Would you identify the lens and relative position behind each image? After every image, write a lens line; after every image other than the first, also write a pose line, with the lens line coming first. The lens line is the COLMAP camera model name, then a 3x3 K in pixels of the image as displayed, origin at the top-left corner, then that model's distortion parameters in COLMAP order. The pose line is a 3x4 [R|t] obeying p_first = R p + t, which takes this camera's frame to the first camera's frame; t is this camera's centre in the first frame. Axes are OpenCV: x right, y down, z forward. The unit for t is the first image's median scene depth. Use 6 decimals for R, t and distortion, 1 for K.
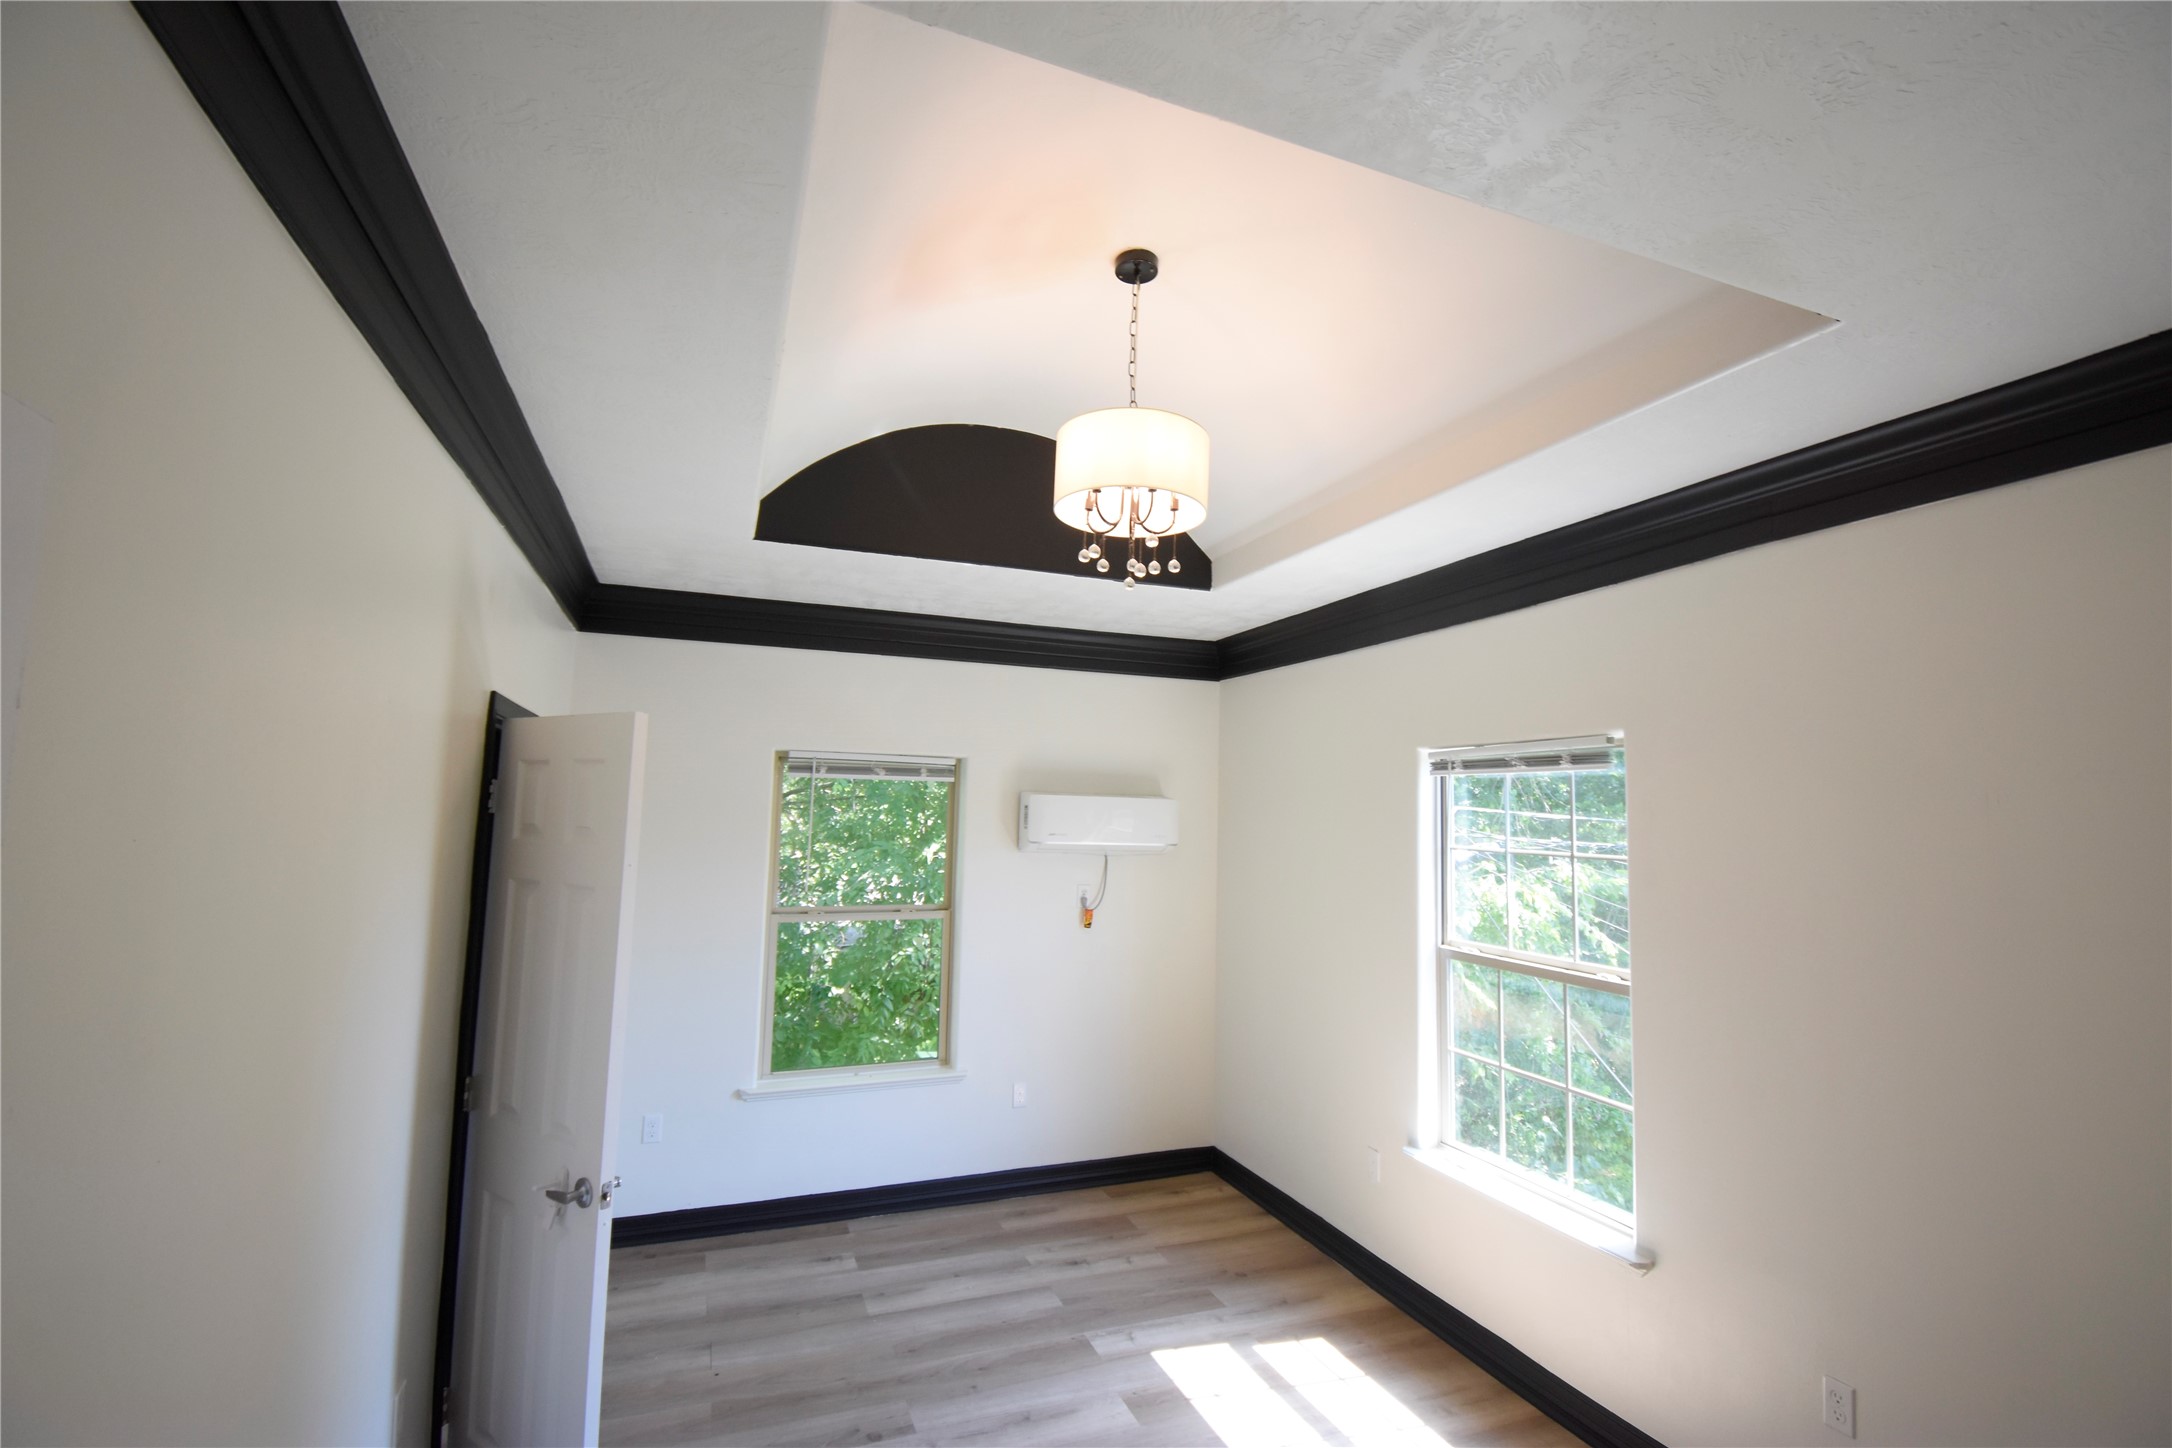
lens RADIAL K [[955.9, 0, 1092.6], [0, 955.9, 726.2], [0, 0, 1]] dist [0.018525, -0.025930]
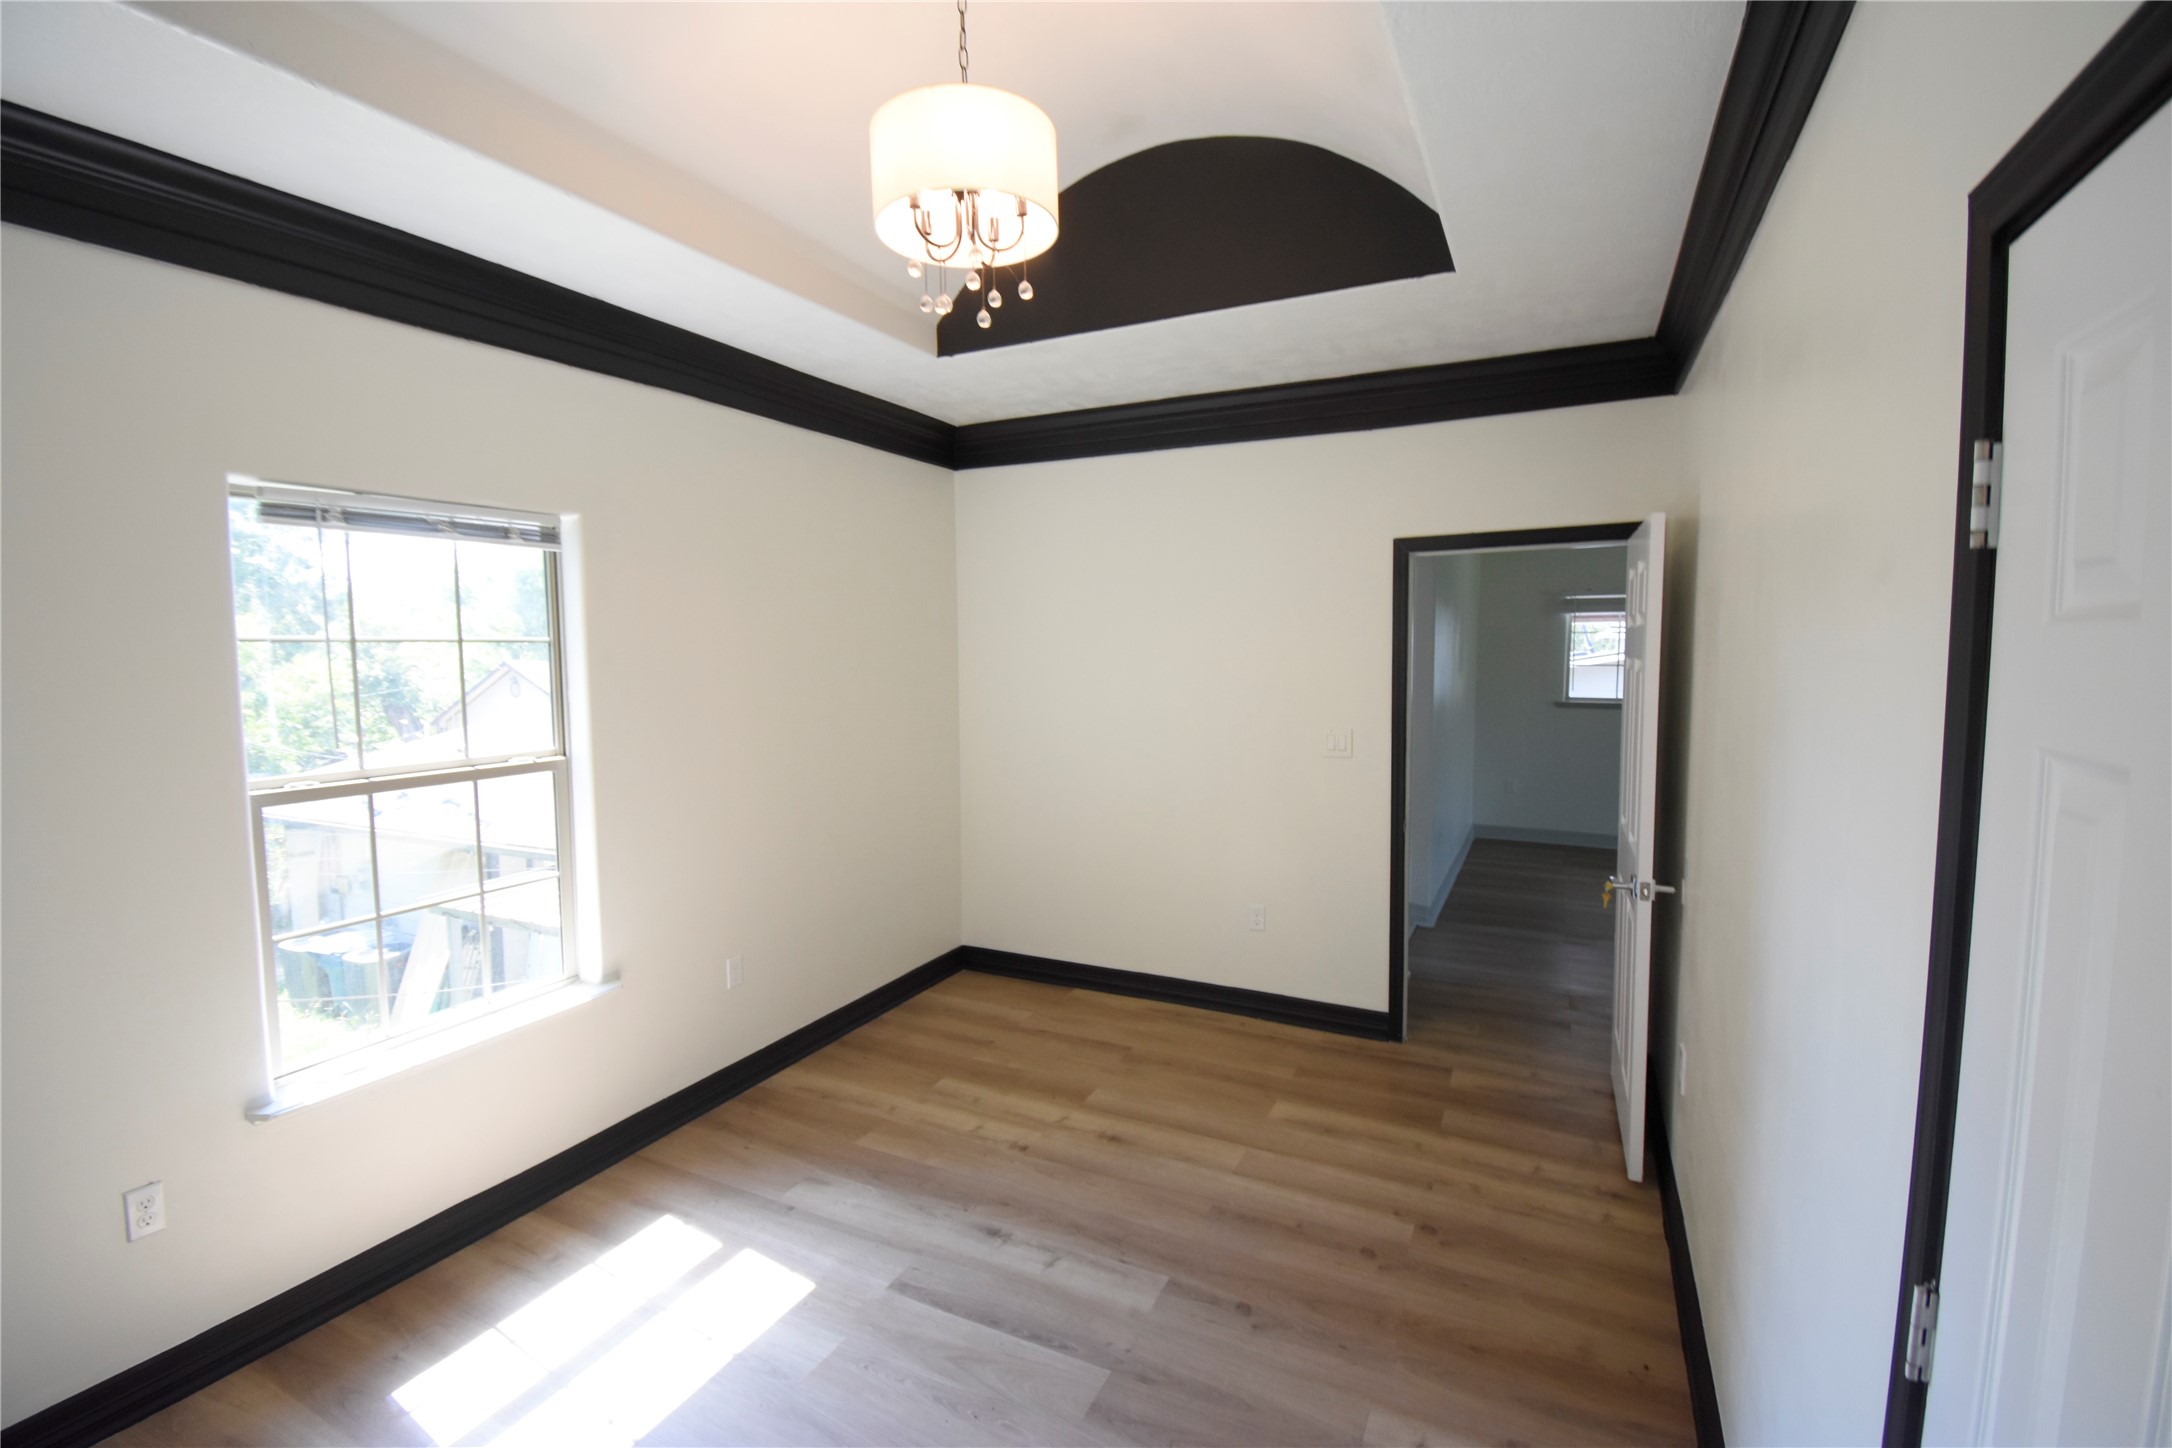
lens RADIAL K [[955.6, 0, 1089.9], [0, 955.6, 725.7], [0, 0, 1]] dist [0.019925, -0.025591]
pose [[-0.671209, -0.084007, 0.736493, -0.439896], [-0.077658, 0.996059, 0.042840, 0.106593], [-0.737189, -0.028440, -0.675088, 0.943053]]
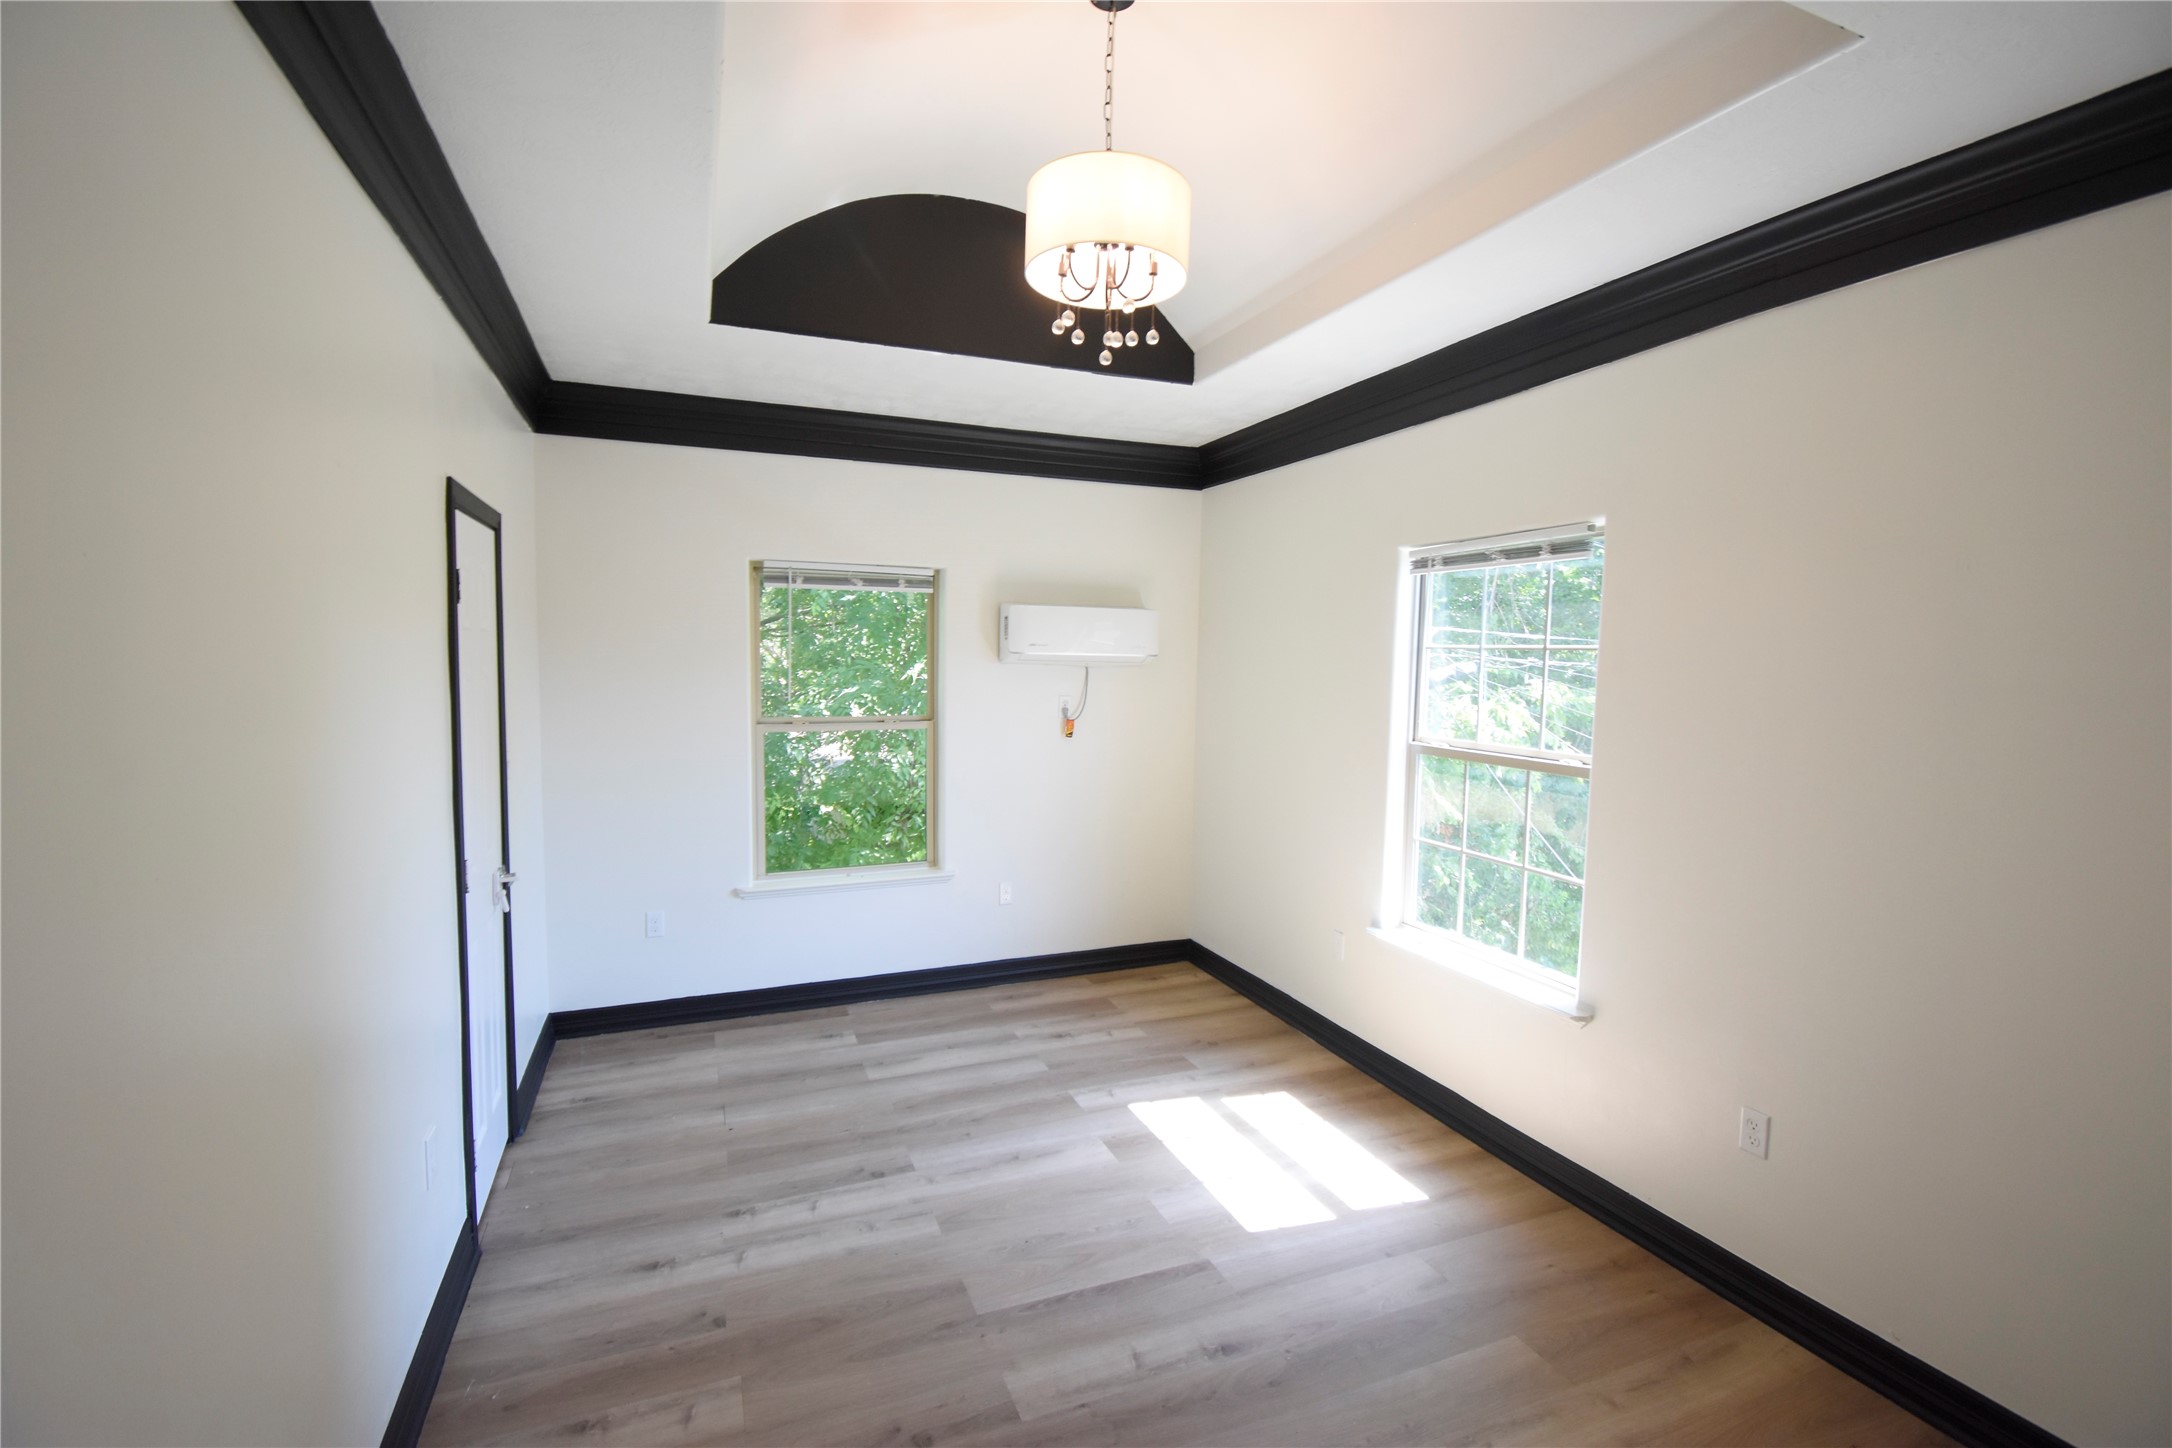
lens RADIAL K [[955.6, 0, 1089.9], [0, 955.6, 725.7], [0, 0, 1]] dist [0.019925, -0.025591]
pose [[0.999868, -0.008793, 0.013629, 0.004039], [0.006380, 0.985779, 0.167926, 0.034779], [-0.014912, -0.167817, 0.985705, -0.003873]]
